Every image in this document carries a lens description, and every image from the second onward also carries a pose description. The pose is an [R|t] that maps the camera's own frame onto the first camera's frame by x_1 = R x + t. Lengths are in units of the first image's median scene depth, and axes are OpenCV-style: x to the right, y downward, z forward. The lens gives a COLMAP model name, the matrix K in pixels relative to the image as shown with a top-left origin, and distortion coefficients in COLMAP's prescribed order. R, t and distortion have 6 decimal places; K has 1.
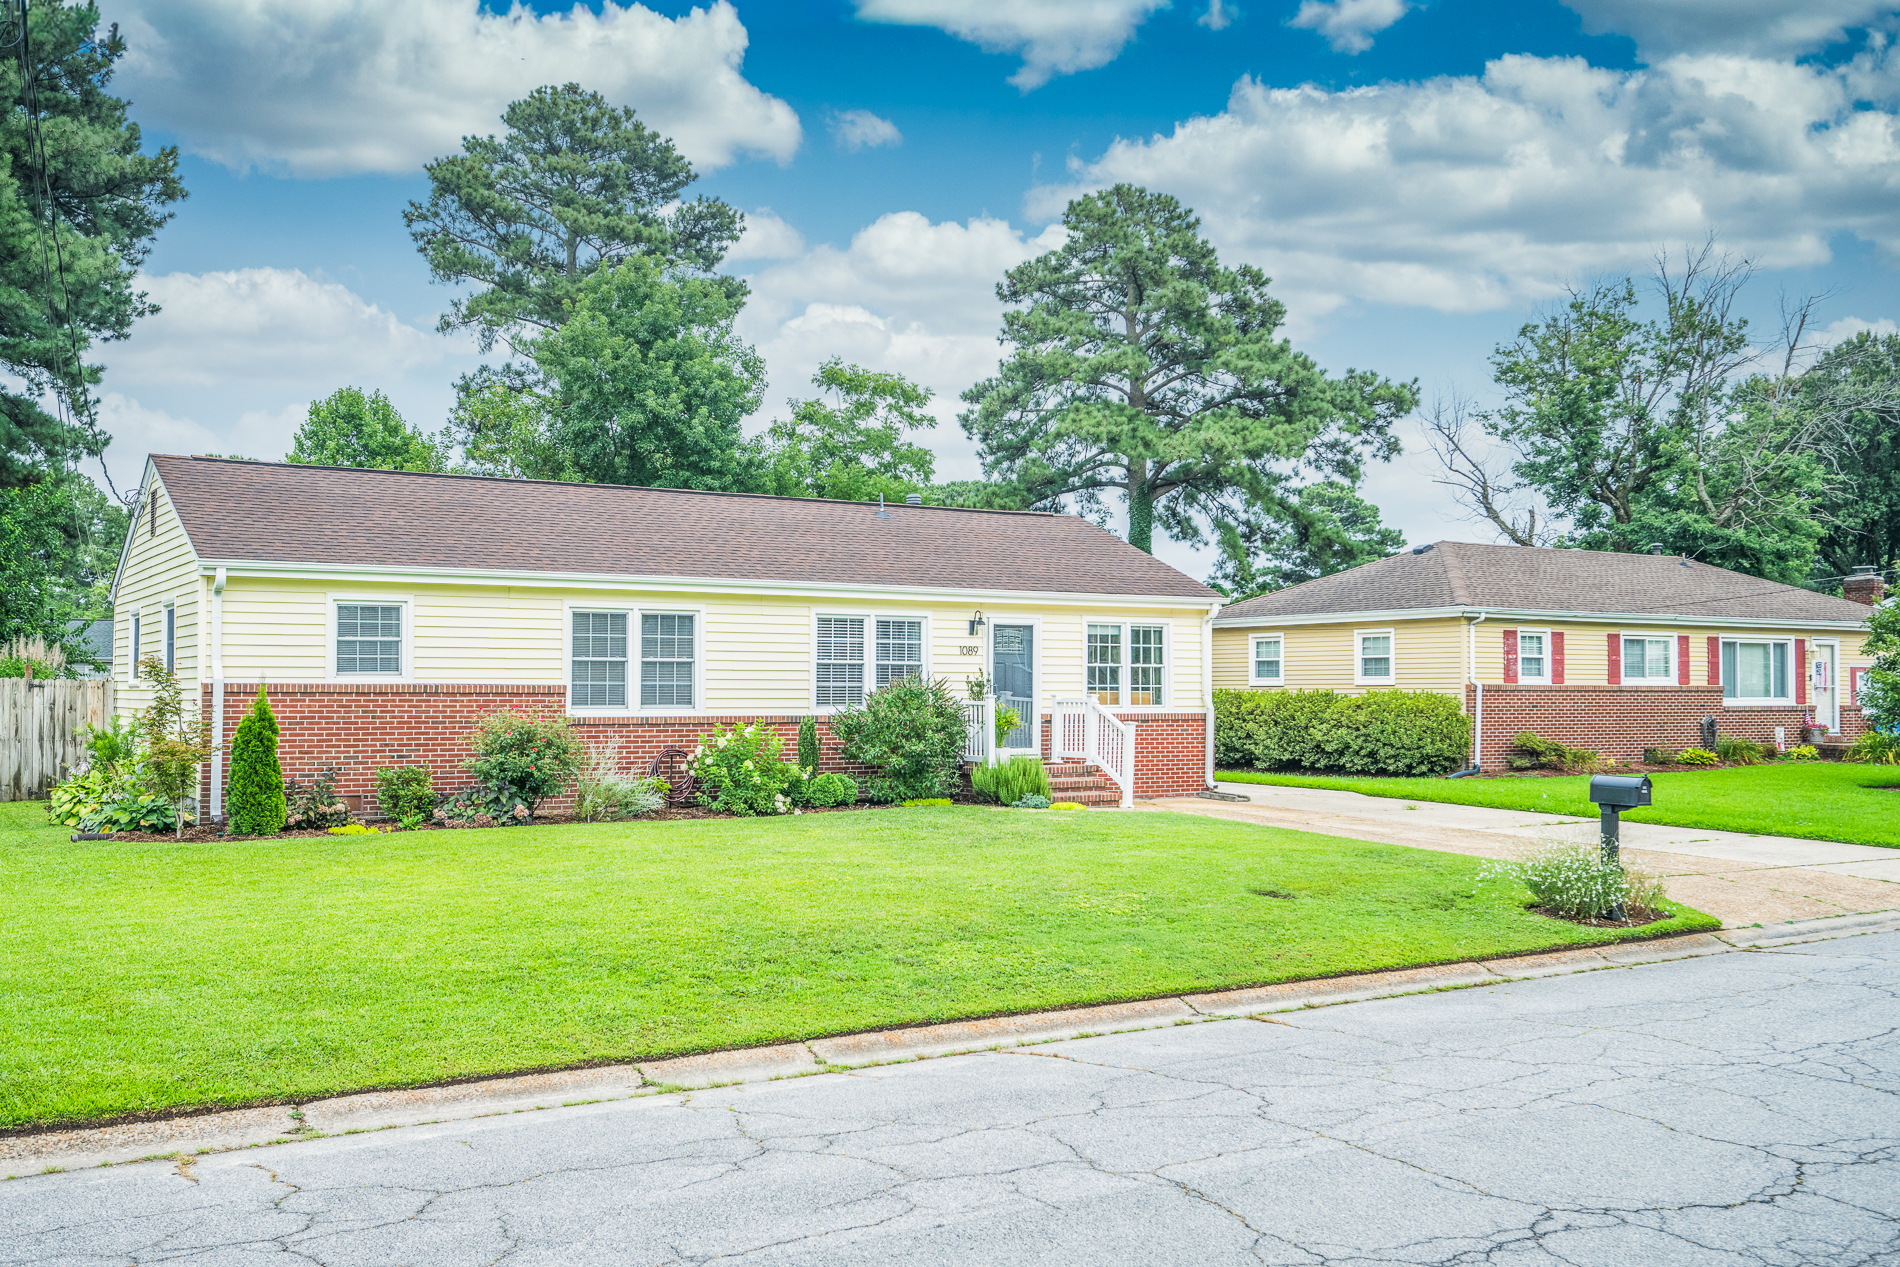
lens RADIAL K [[1745.7, 0, 883.1], [0, 1745.7, 628.0], [0, 0, 1]] dist [-0.002719, 0.006908]
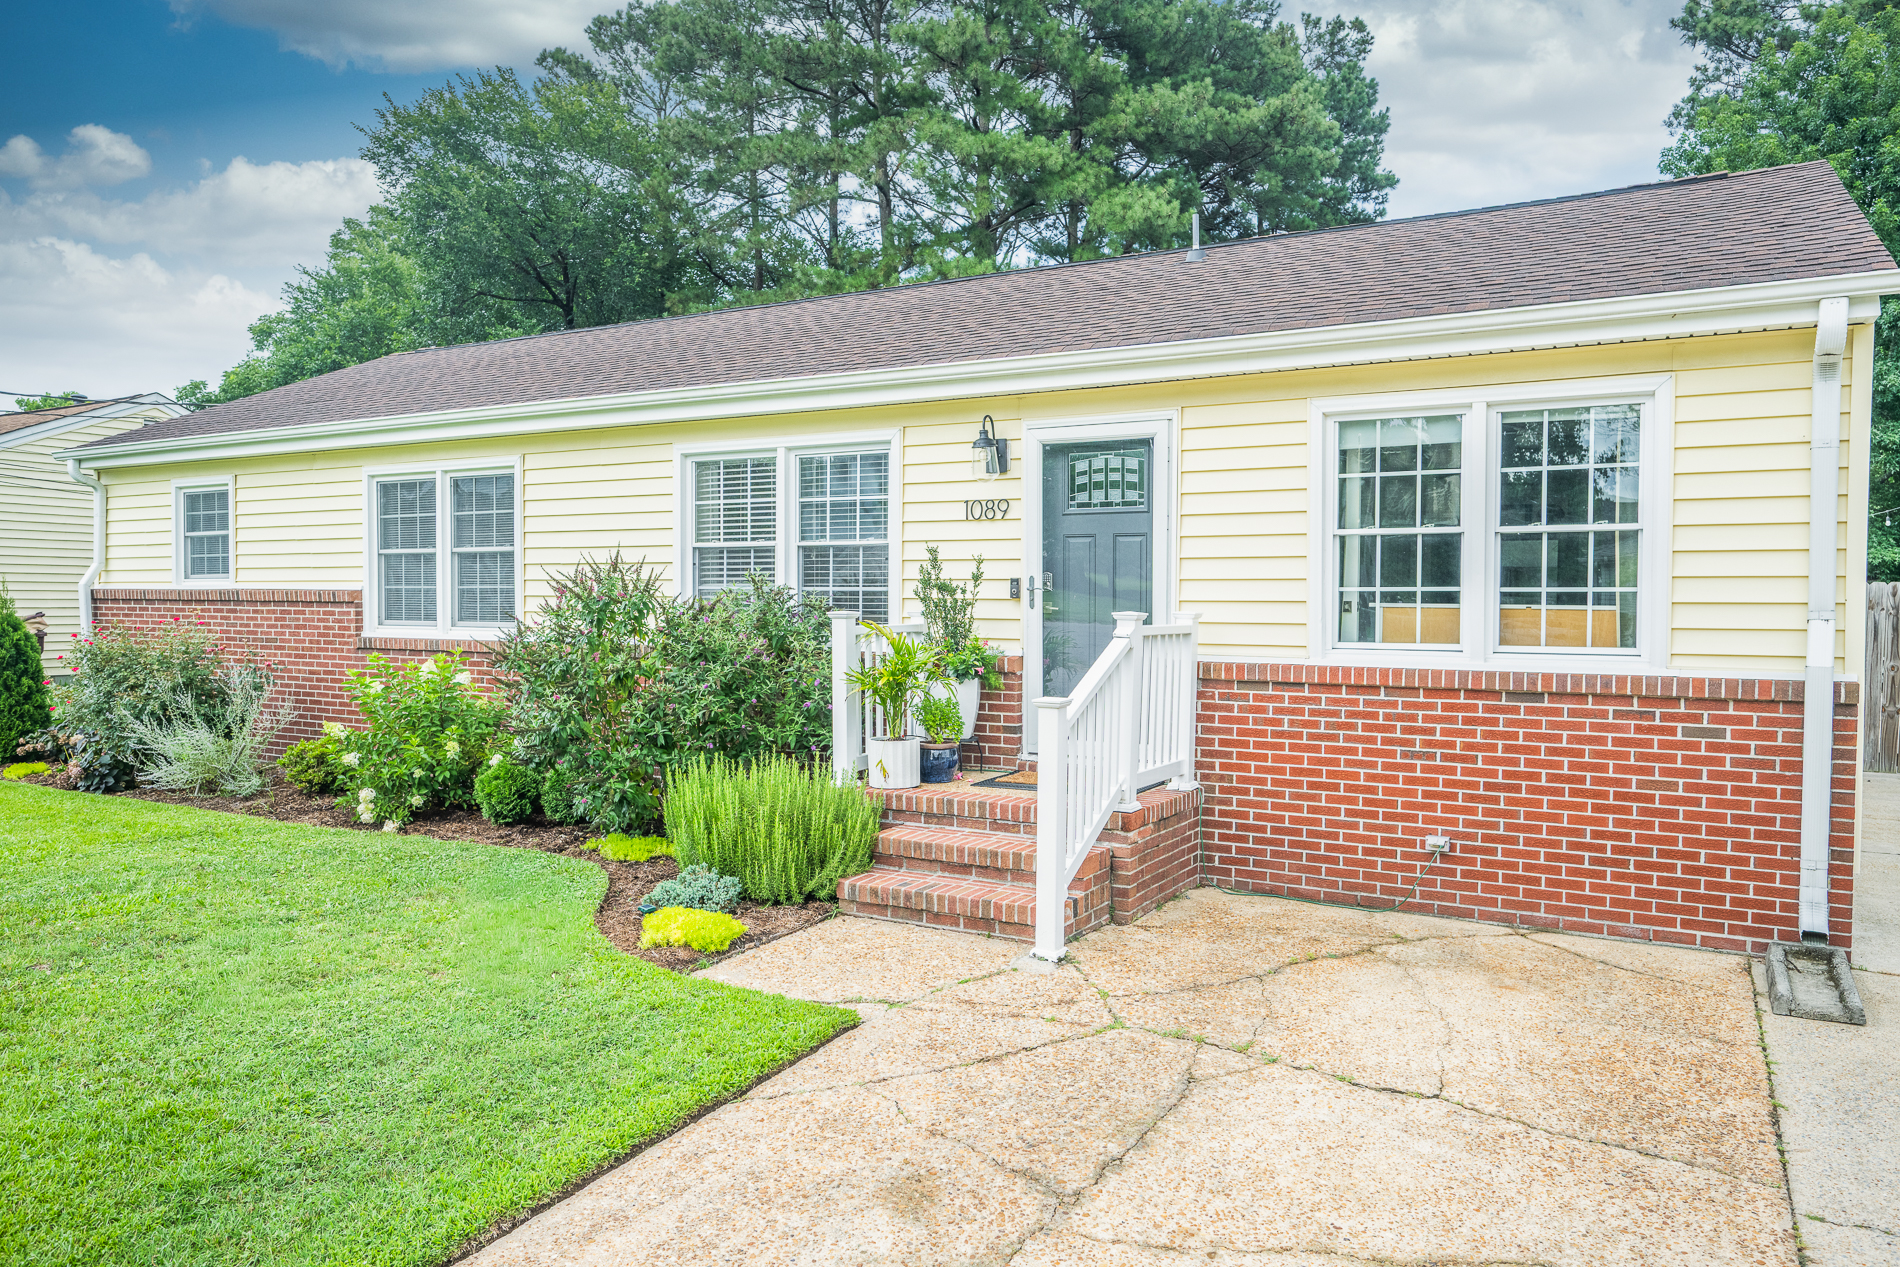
lens RADIAL K [[1286.3, 0, 957.6], [0, 1286.3, 633.6], [0, 0, 1]] dist [-0.004085, 0.000994]
pose [[0.495135, 0.024175, -0.868480, 0.350129], [0.026671, 0.998719, 0.043006, 0.031983], [0.868406, -0.044457, 0.493856, 0.891737]]
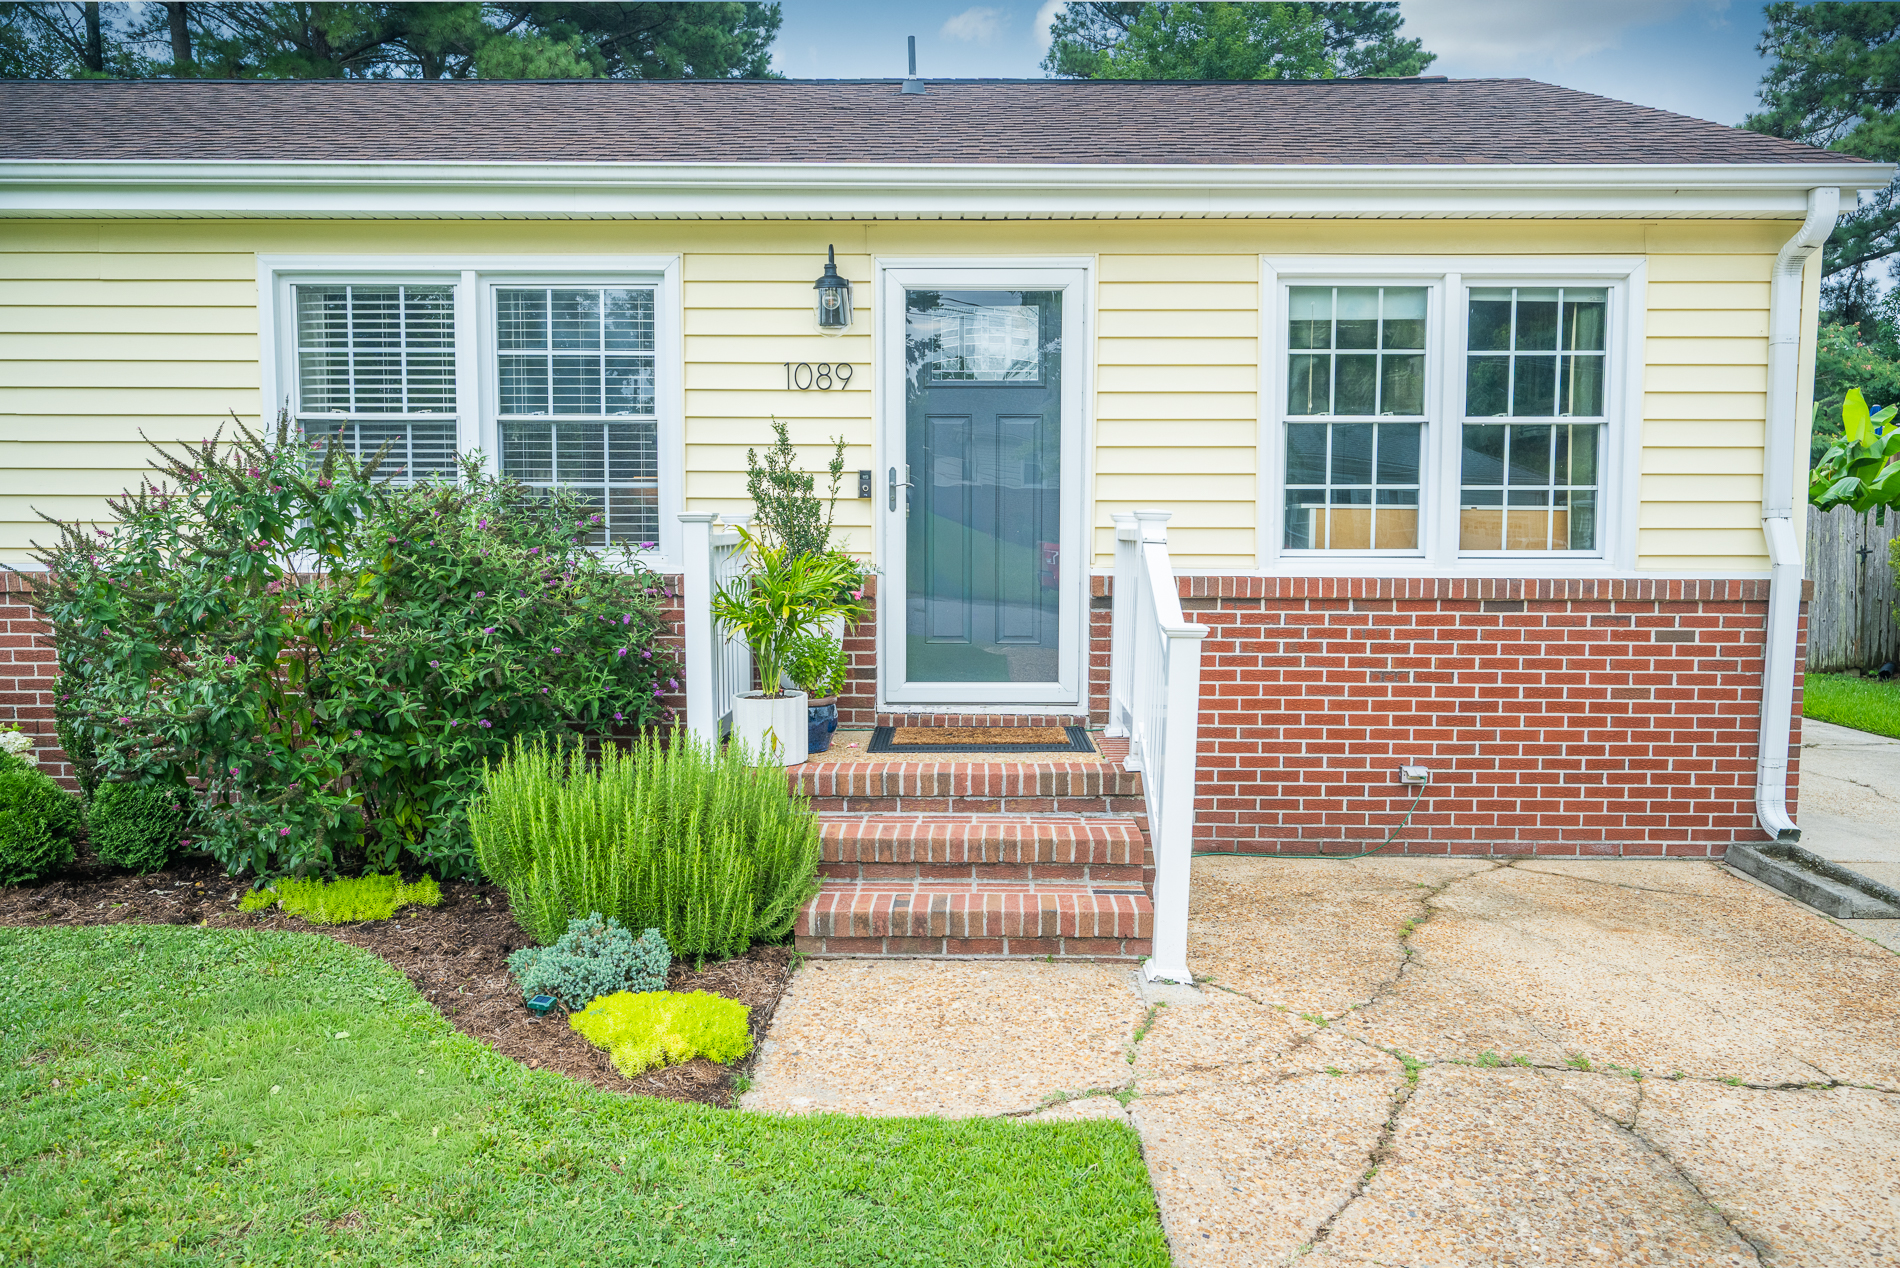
lens RADIAL K [[1345.8, 0, 950.0], [0, 1345.8, 634.0], [0, 0, 1]] dist [-0.000774, -0.001511]
pose [[0.853238, 0.041625, -0.519859, 0.214860], [0.017028, 0.994055, 0.107542, 0.036155], [0.521244, -0.100611, 0.847456, 0.854186]]
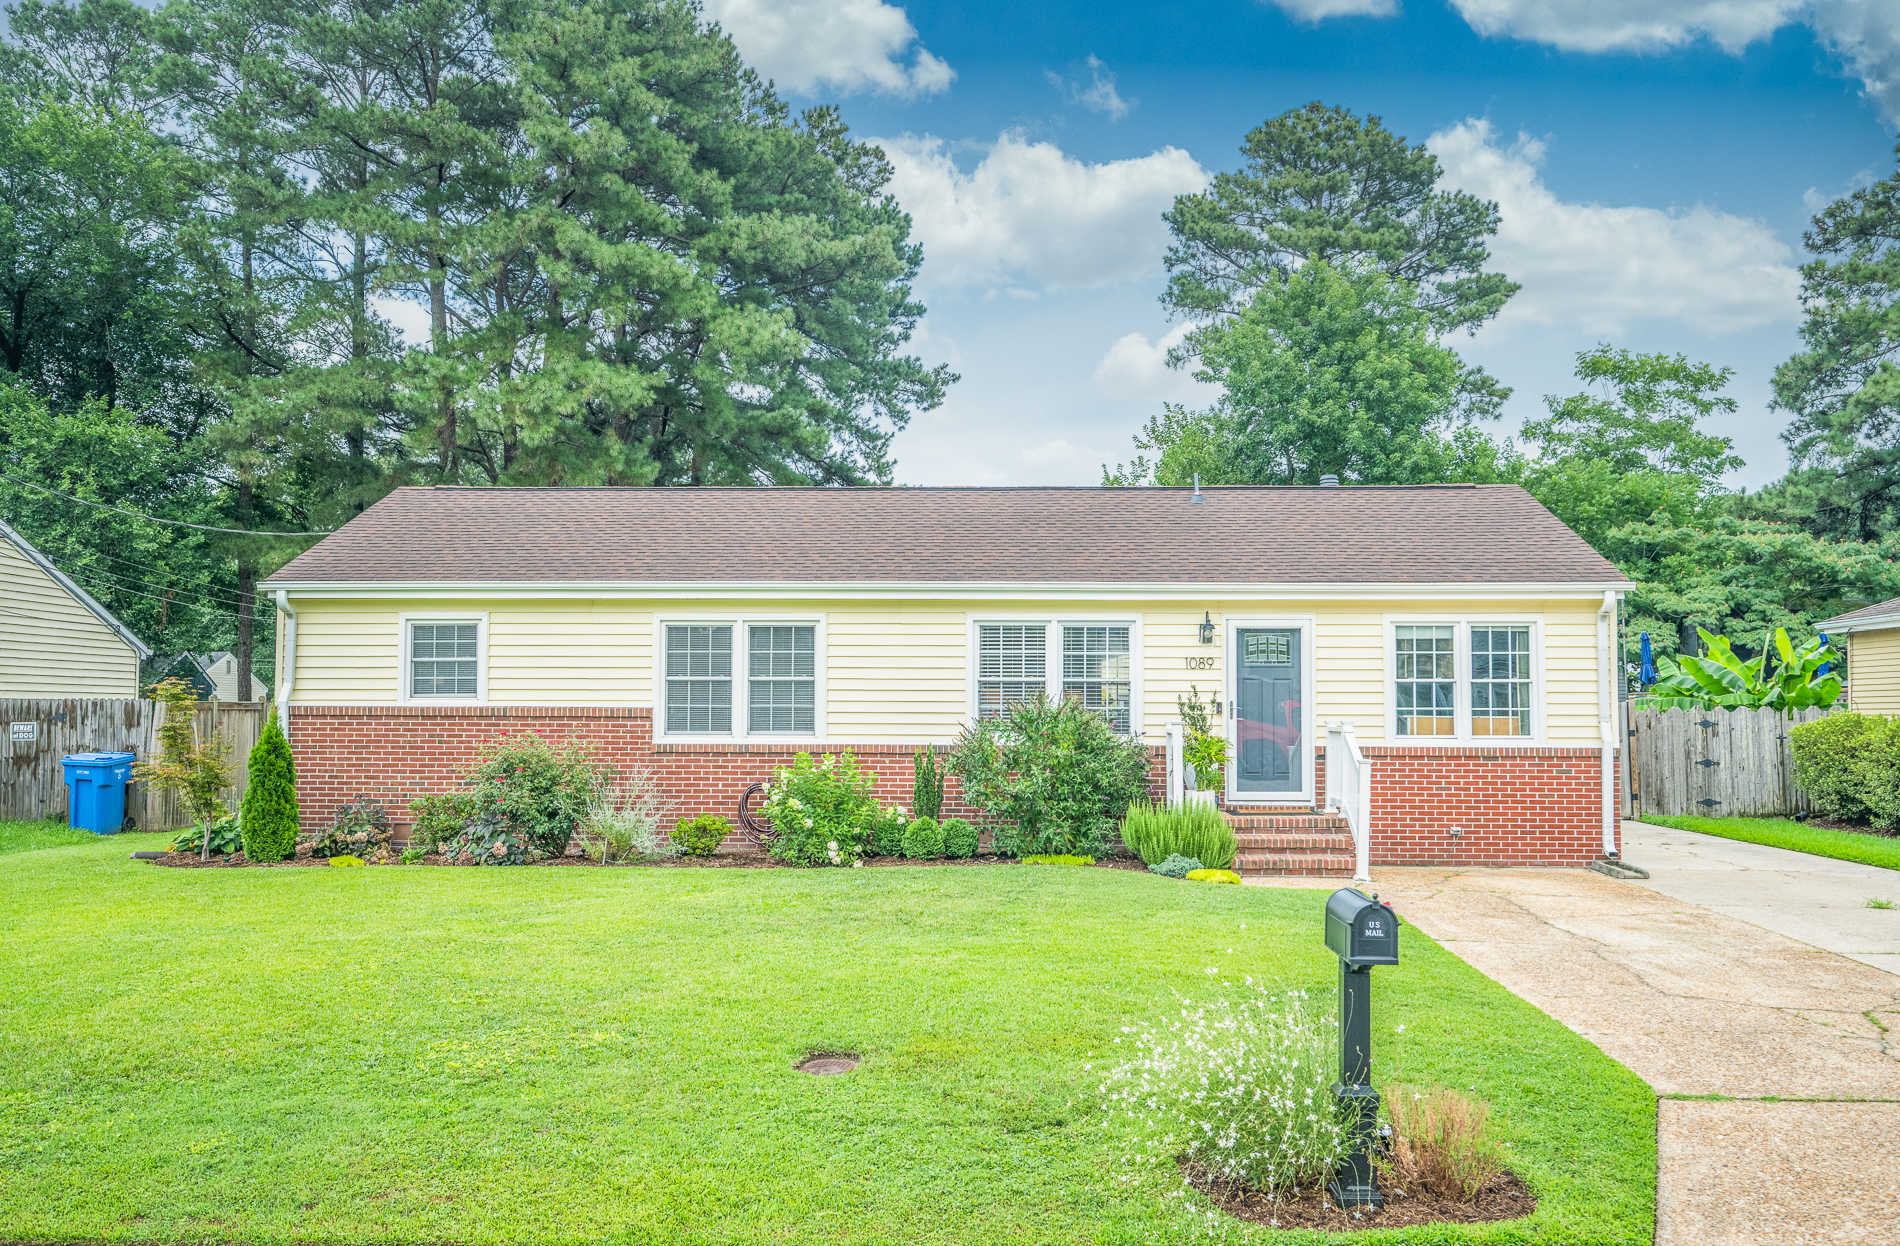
lens RADIAL K [[1584.8, 0, 952.5], [0, 1584.8, 631.1], [0, 0, 1]] dist [-0.003558, -0.002805]
pose [[0.837535, -0.027726, -0.545680, 0.364798], [0.017991, 0.999570, -0.023176, 0.013898], [0.546088, 0.009594, 0.837673, 0.377825]]
